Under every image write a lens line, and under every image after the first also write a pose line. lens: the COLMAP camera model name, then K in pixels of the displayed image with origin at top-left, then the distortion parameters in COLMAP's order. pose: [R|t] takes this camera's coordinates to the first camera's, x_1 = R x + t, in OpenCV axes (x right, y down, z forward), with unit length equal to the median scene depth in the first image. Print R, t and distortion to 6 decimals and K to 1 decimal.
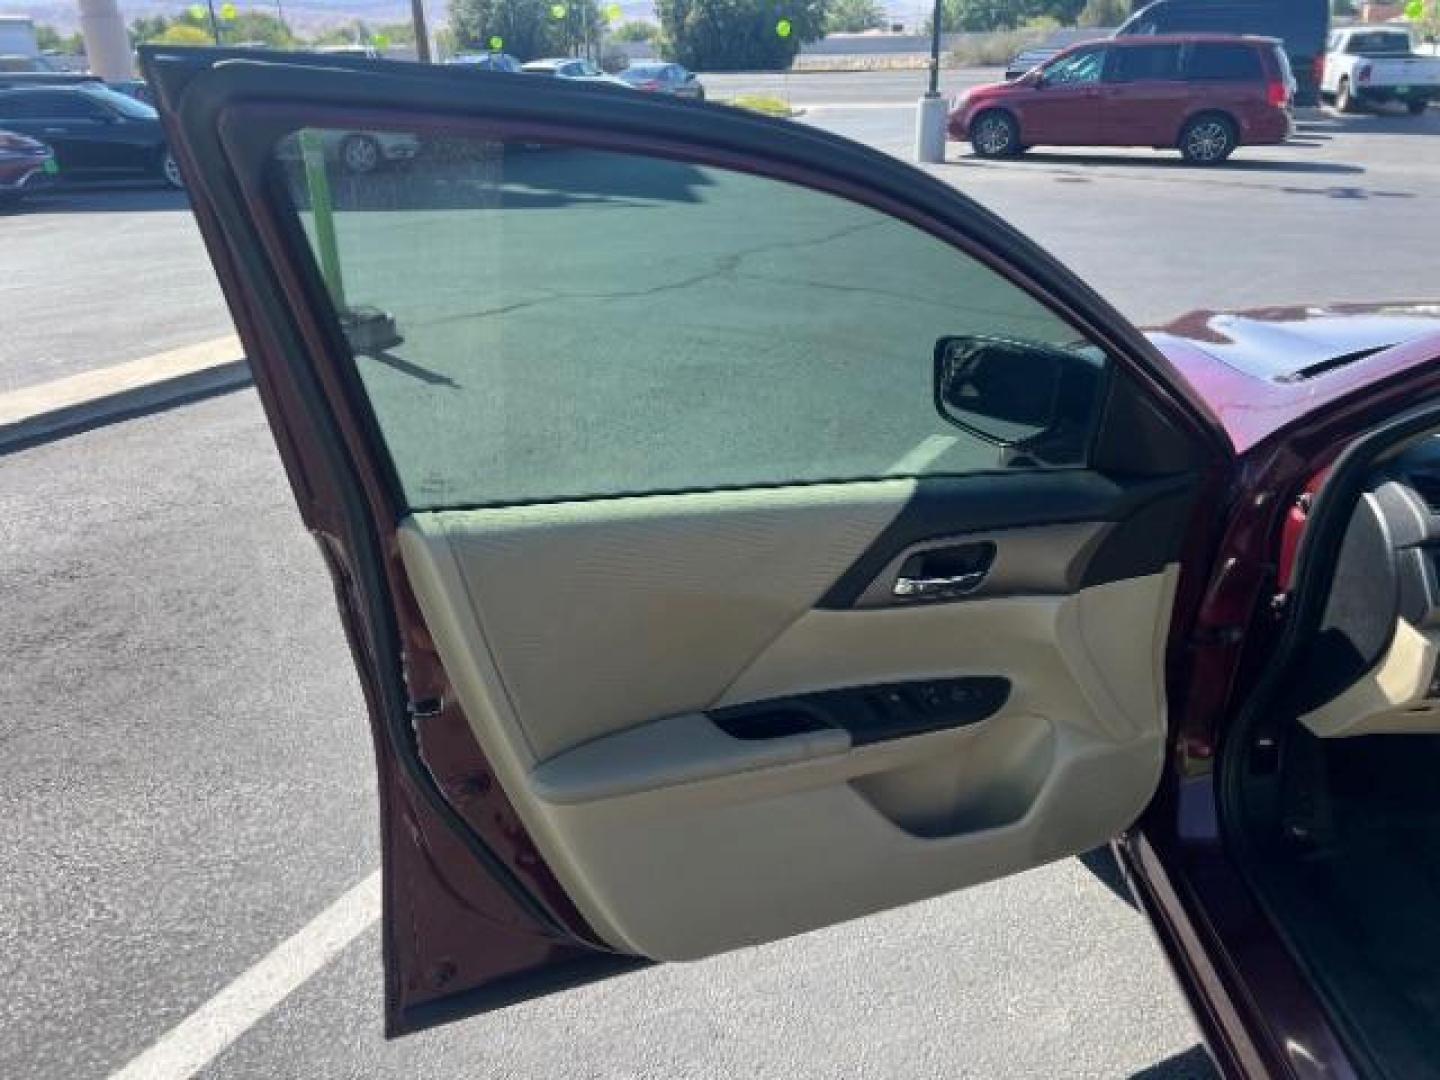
lens RADIAL K [[1091.3, 0, 715.1], [0, 1091.3, 541.1], [0, 0, 1]] dist [0.057842, -0.066612]
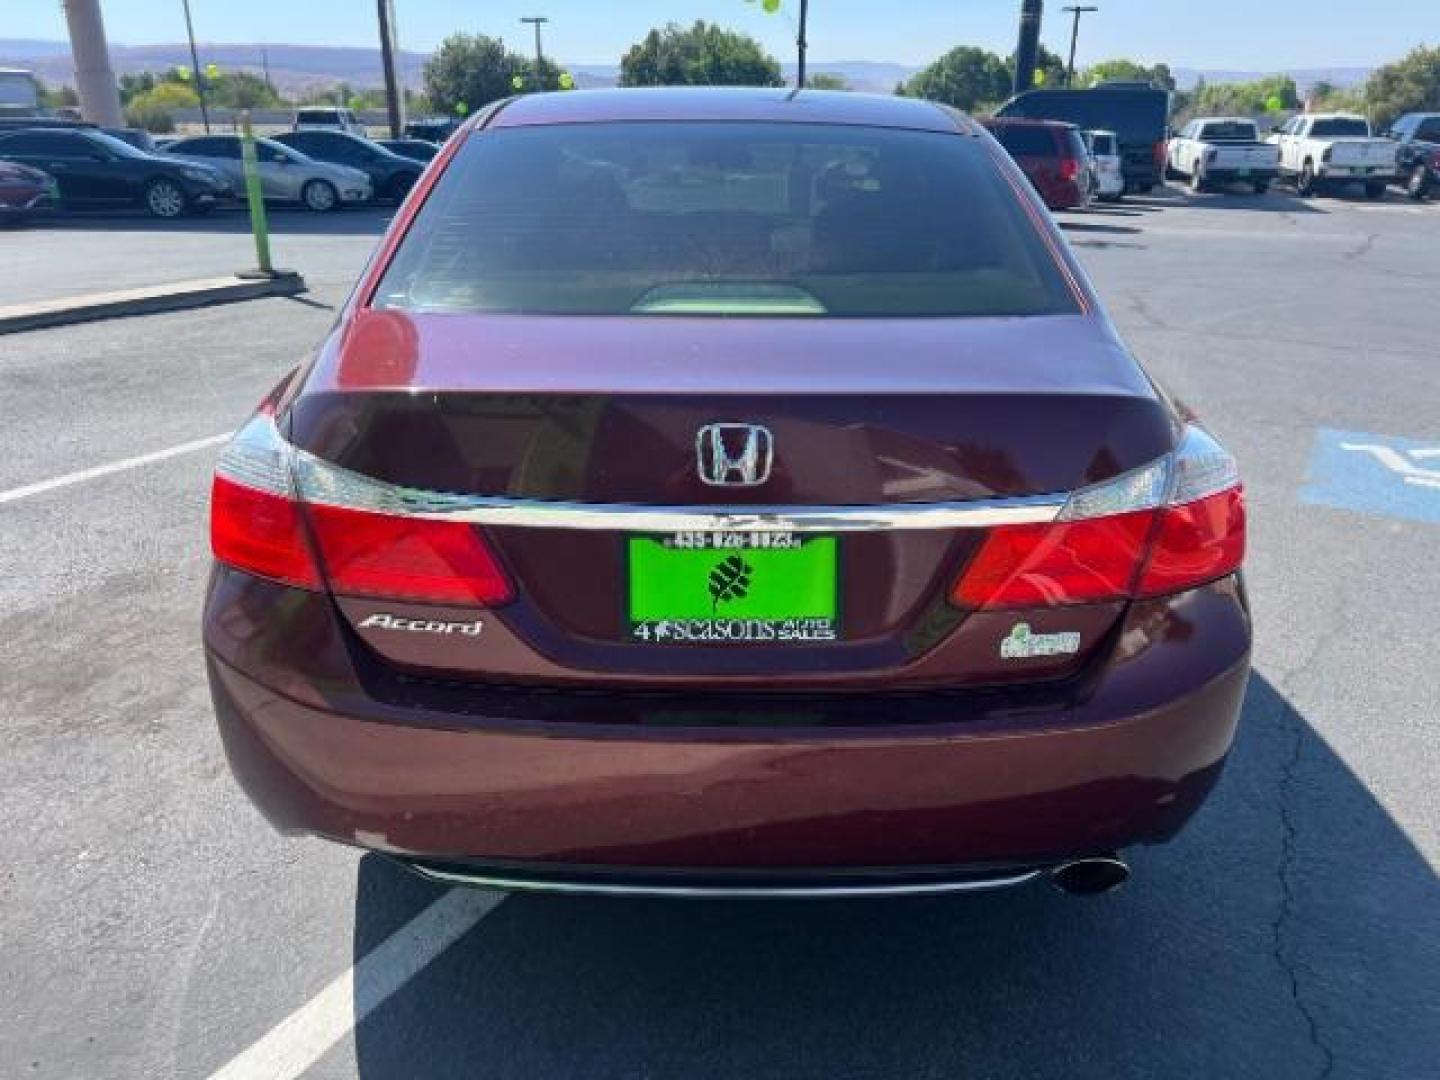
lens RADIAL K [[1091.3, 0, 715.1], [0, 1091.3, 541.1], [0, 0, 1]] dist [0.057842, -0.066612]
pose [[0.999413, 0.021646, 0.026555, 0.047376], [-0.020095, 0.998152, -0.057342, 0.046319], [-0.027747, 0.056775, 0.998001, -0.099769]]
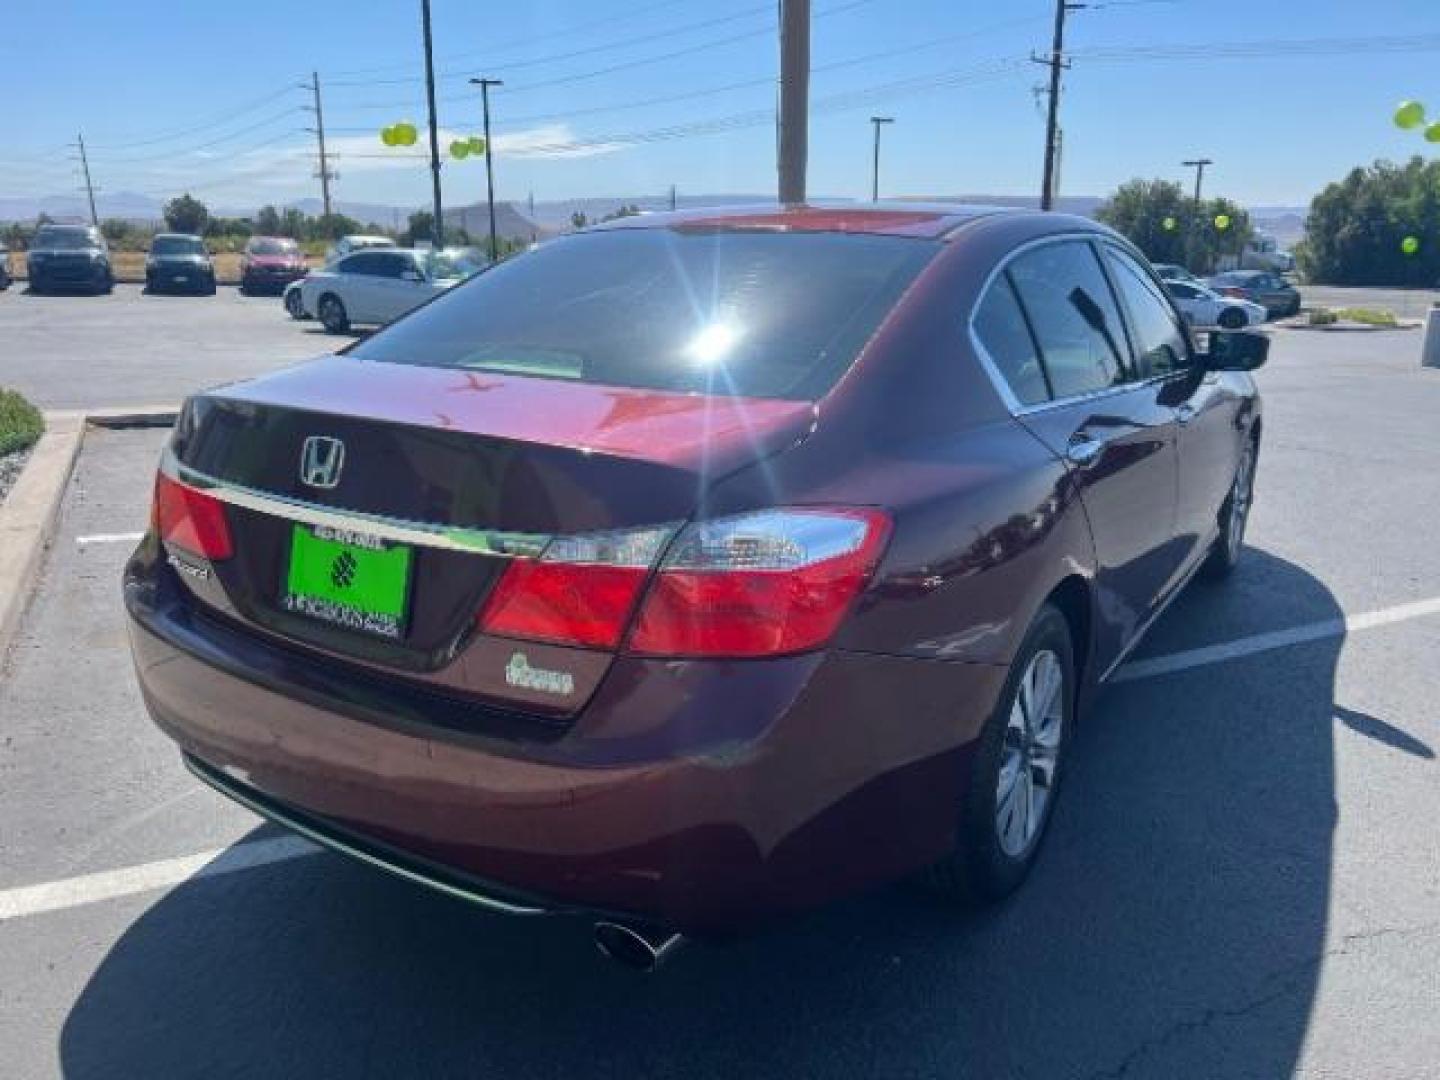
lens RADIAL K [[1091.3, 0, 715.1], [0, 1091.3, 541.1], [0, 0, 1]] dist [0.057842, -0.066612]
pose [[0.848780, 0.168428, -0.501204, 0.097099], [-0.248584, 0.963730, -0.097113, 0.044417], [0.466668, 0.207018, 0.859863, -0.092581]]
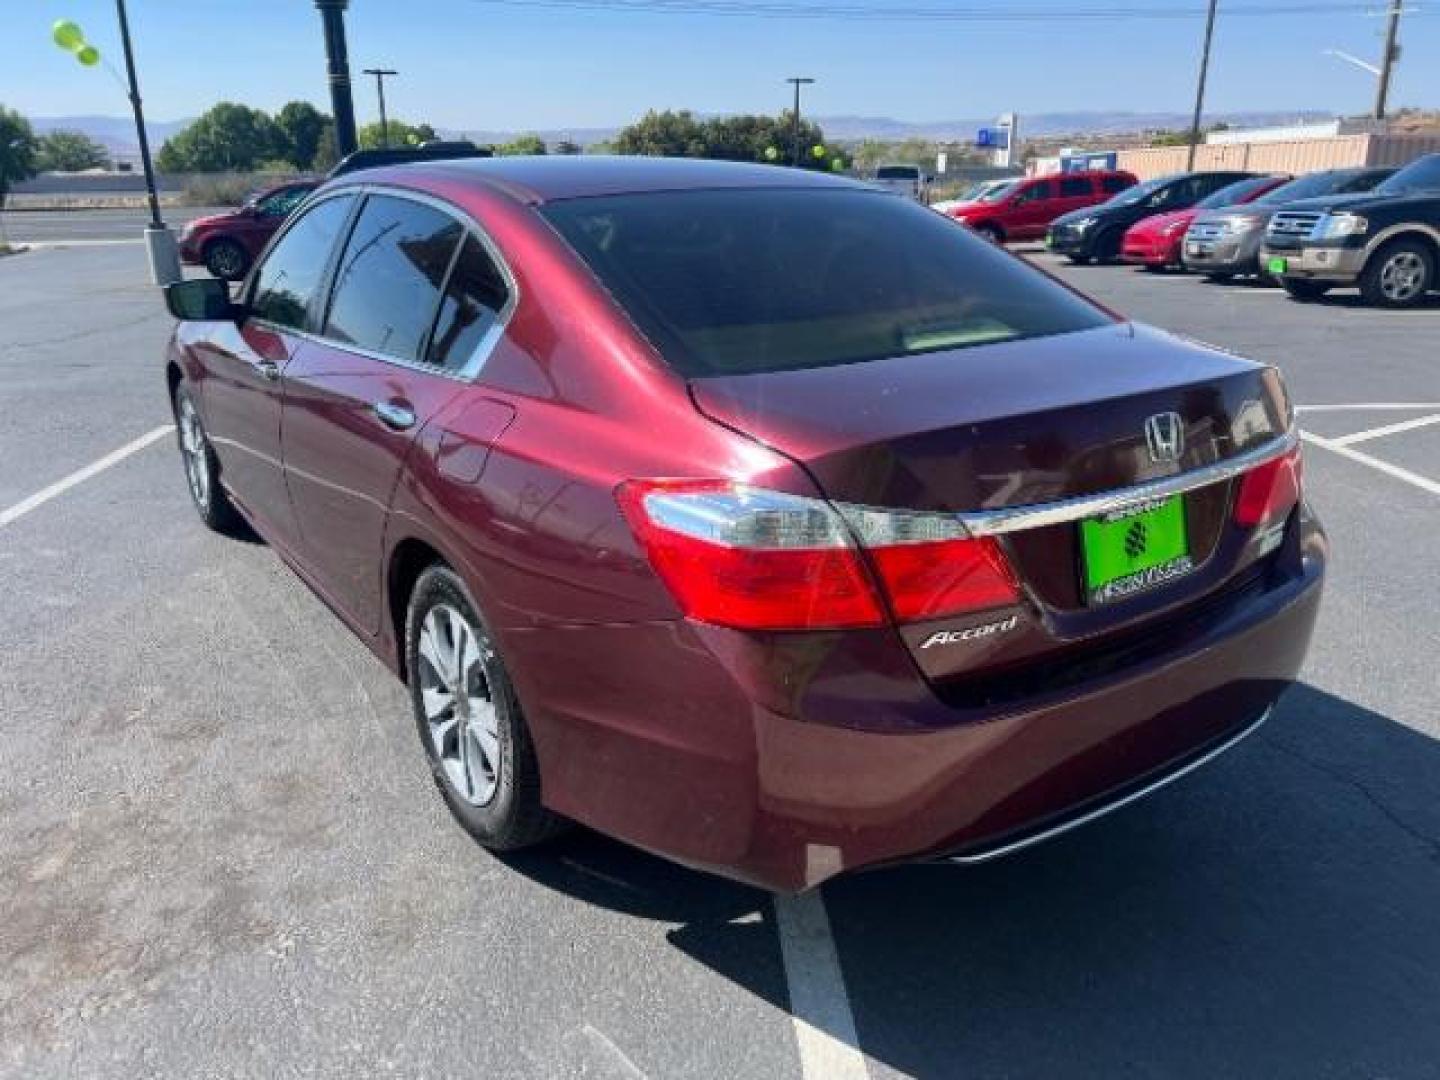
lens RADIAL K [[1091.3, 0, 715.1], [0, 1091.3, 541.1], [0, 0, 1]] dist [0.057842, -0.066612]
pose [[0.815434, -0.171312, 0.552920, -0.005989], [0.232058, 0.971832, -0.041130, 0.042200], [-0.530299, 0.161848, 0.832219, -0.089873]]
